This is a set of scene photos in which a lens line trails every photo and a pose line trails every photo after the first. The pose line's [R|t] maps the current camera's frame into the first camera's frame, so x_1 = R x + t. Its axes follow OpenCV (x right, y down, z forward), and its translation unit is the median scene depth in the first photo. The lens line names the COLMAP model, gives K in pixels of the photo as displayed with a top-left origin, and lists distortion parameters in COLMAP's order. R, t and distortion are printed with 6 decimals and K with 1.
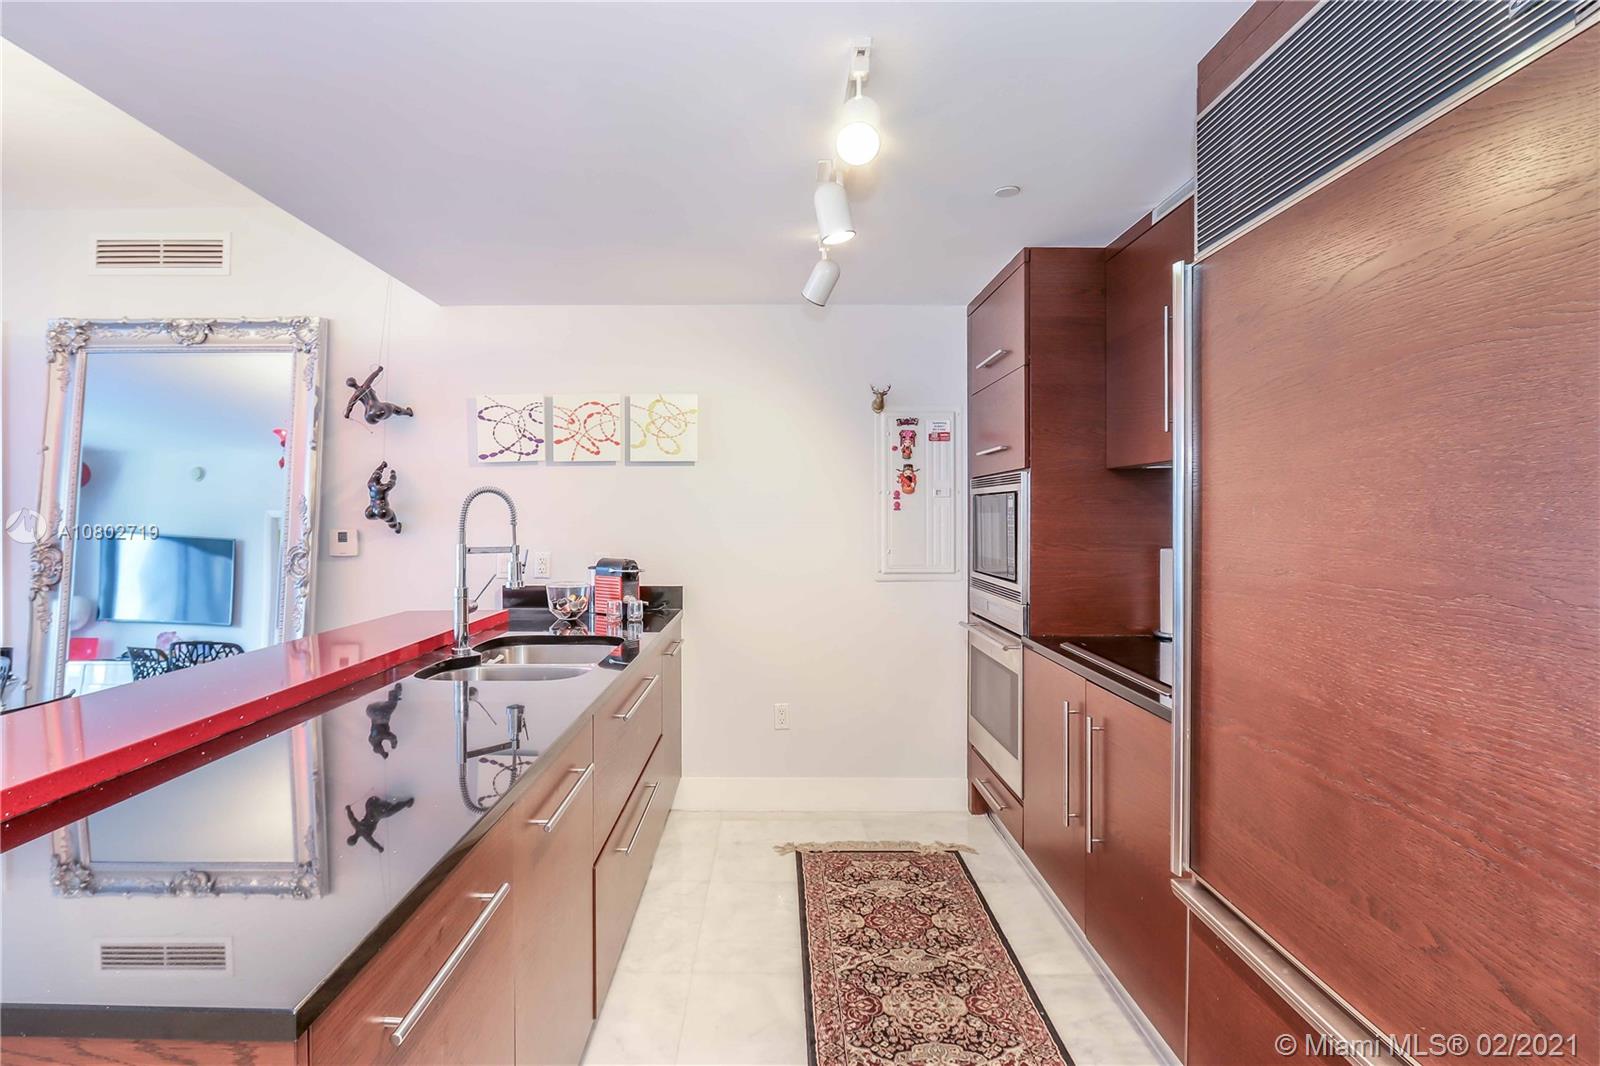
lens RADIAL K [[799.5, 0, 785.2], [0, 799.5, 522.6], [0, 0, 1]] dist [-0.023822, 0.000487]
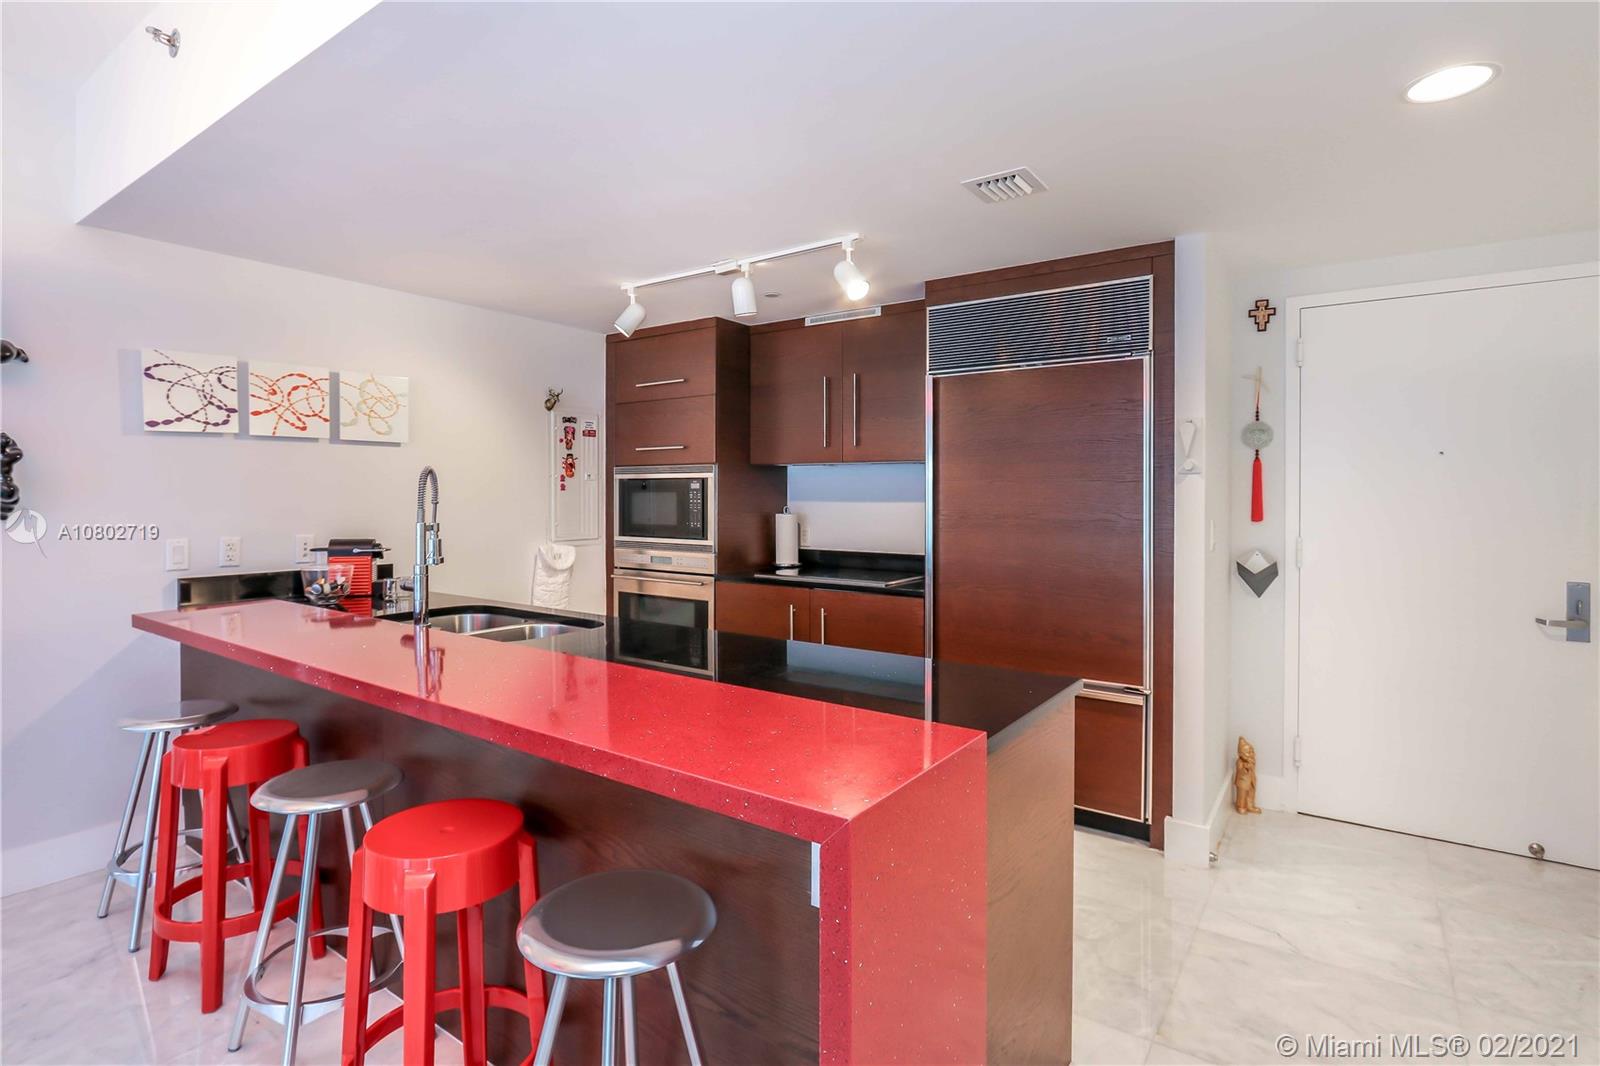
lens RADIAL K [[787.6, 0, 792.0], [0, 787.6, 502.3], [0, 0, 1]] dist [-0.020879, 0.003331]
pose [[0.584719, -0.009069, 0.811185, -0.643990], [0.008607, 0.999951, 0.004975, -0.000071], [-0.811190, 0.004073, 0.584768, -0.003950]]
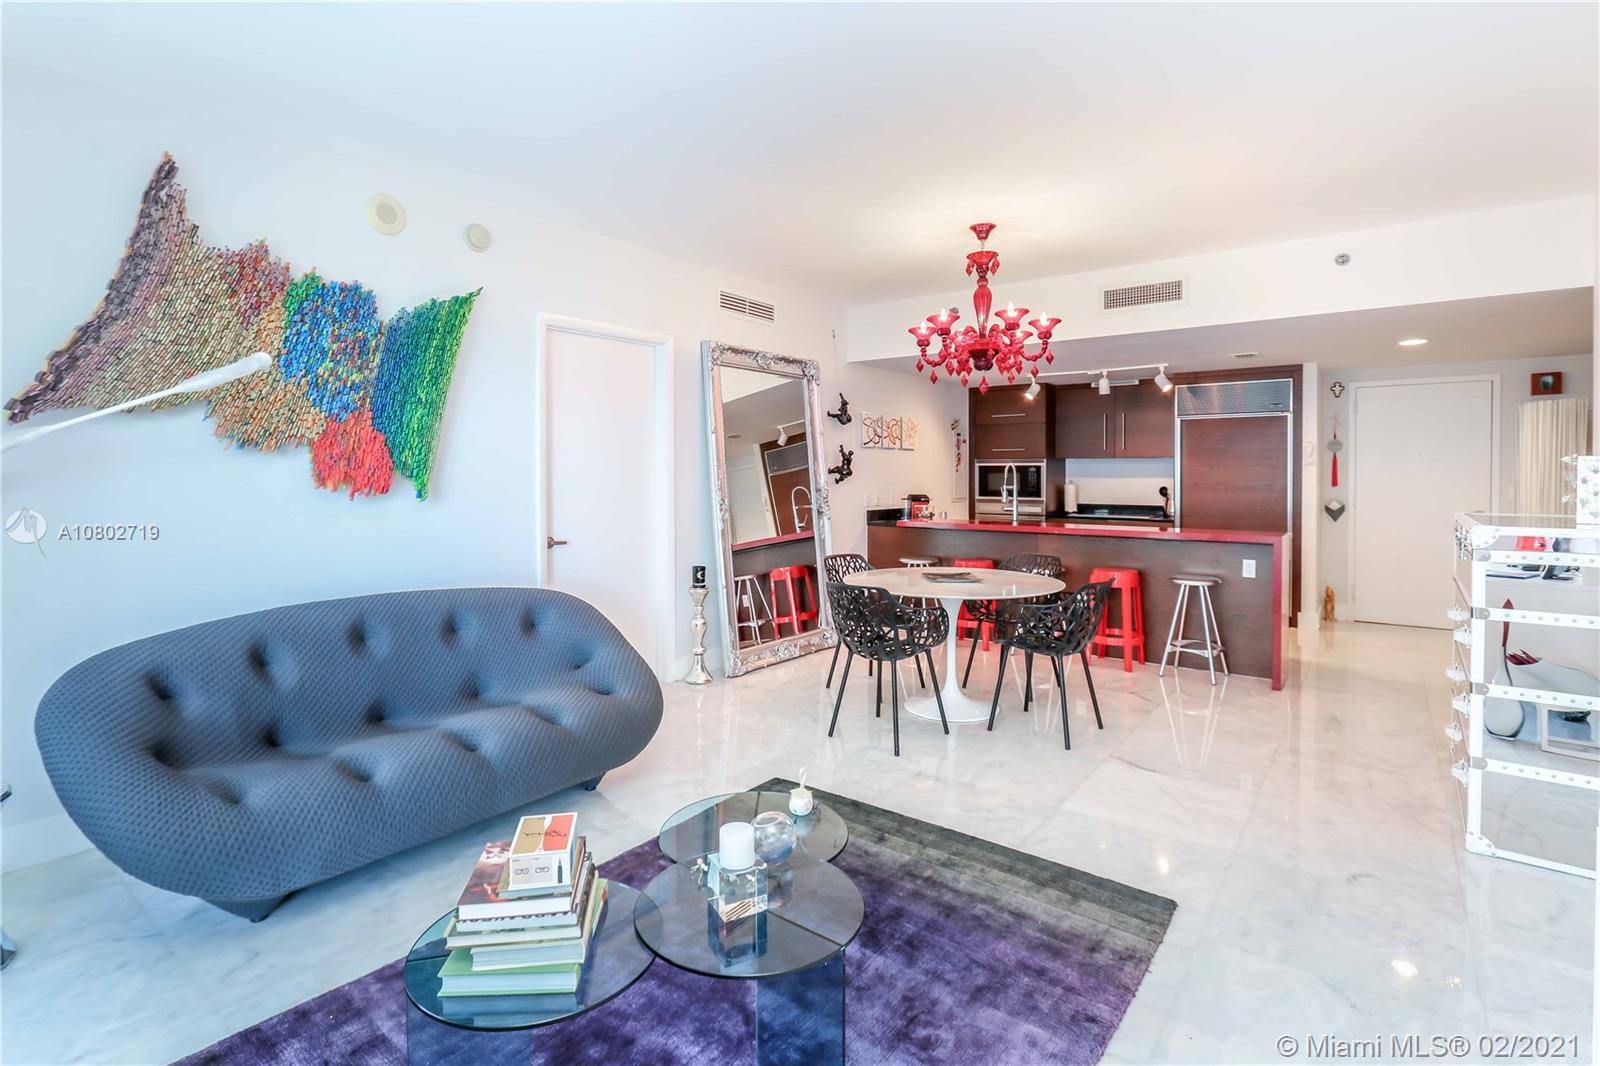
lens RADIAL K [[787.6, 0, 771.2], [0, 787.6, 484.5], [0, 0, 1]] dist [-0.020879, 0.003331]
pose [[0.618311, -0.011388, 0.785851, -2.030898], [0.008730, 0.999933, 0.007622, -0.000488], [-0.785885, 0.002147, 0.618369, -0.008965]]
